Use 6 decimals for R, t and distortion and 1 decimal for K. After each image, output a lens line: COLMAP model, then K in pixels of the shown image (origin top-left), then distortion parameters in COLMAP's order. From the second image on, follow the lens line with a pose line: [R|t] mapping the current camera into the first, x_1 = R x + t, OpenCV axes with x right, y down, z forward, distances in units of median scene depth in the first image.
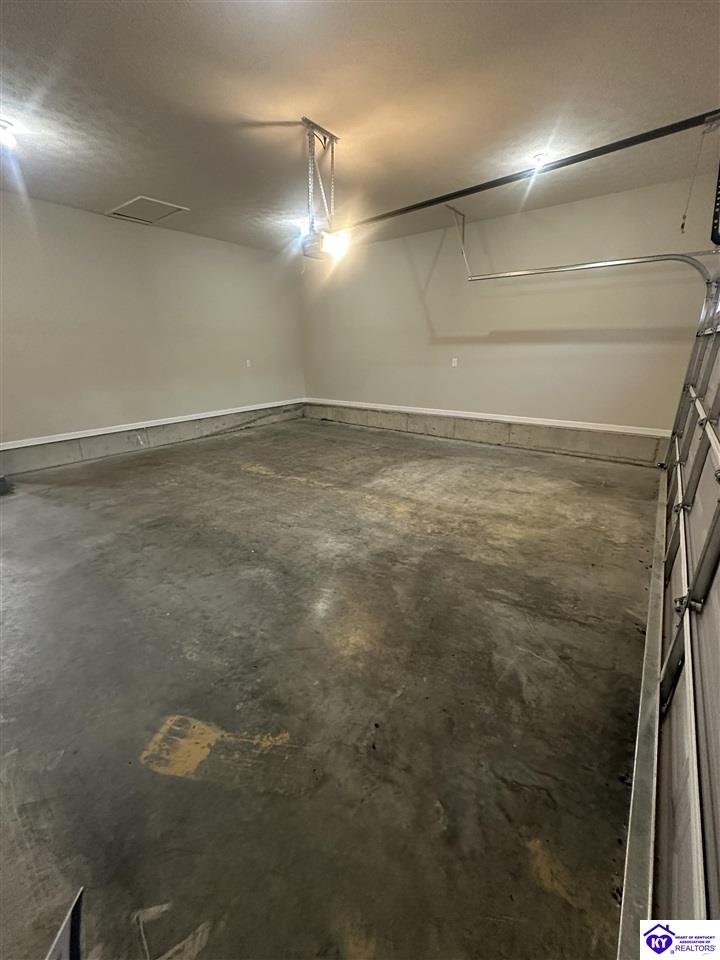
lens RADIAL K [[383.6, 0, 361.2], [0, 383.6, 481.4], [0, 0, 1]] dist [-0.002943, 0.000163]
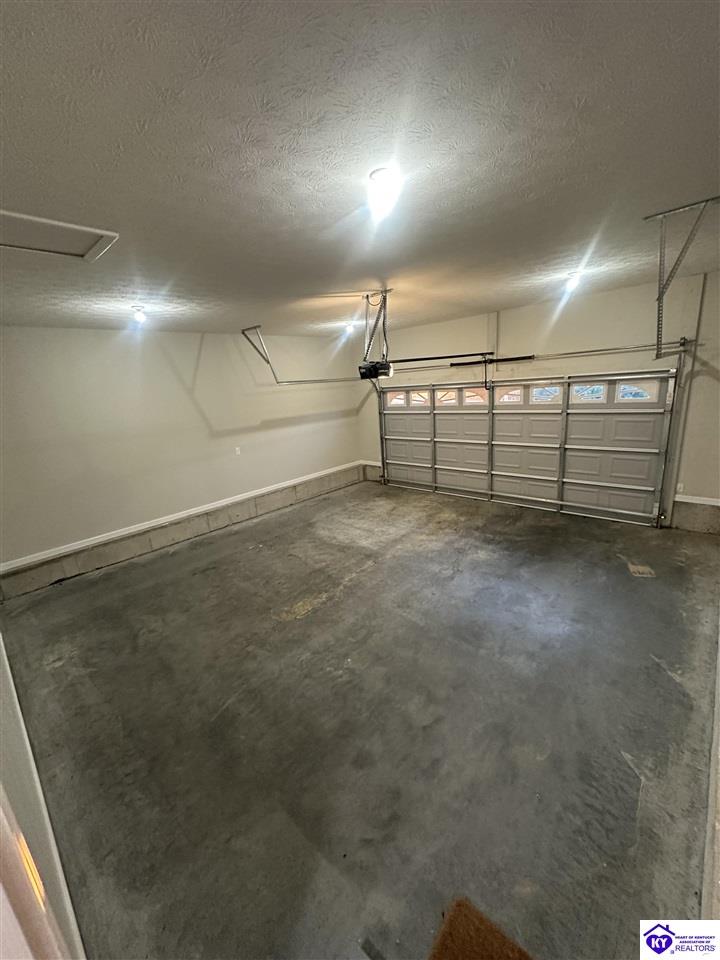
lens RADIAL K [[383.6, 0, 361.2], [0, 383.6, 480.3], [0, 0, 1]] dist [-0.002943, 0.000163]
pose [[0.093020, -0.242862, 0.965591, -1.098893], [0.395413, 0.899050, 0.188034, -0.423725], [-0.913781, 0.364317, 0.179660, 0.731377]]
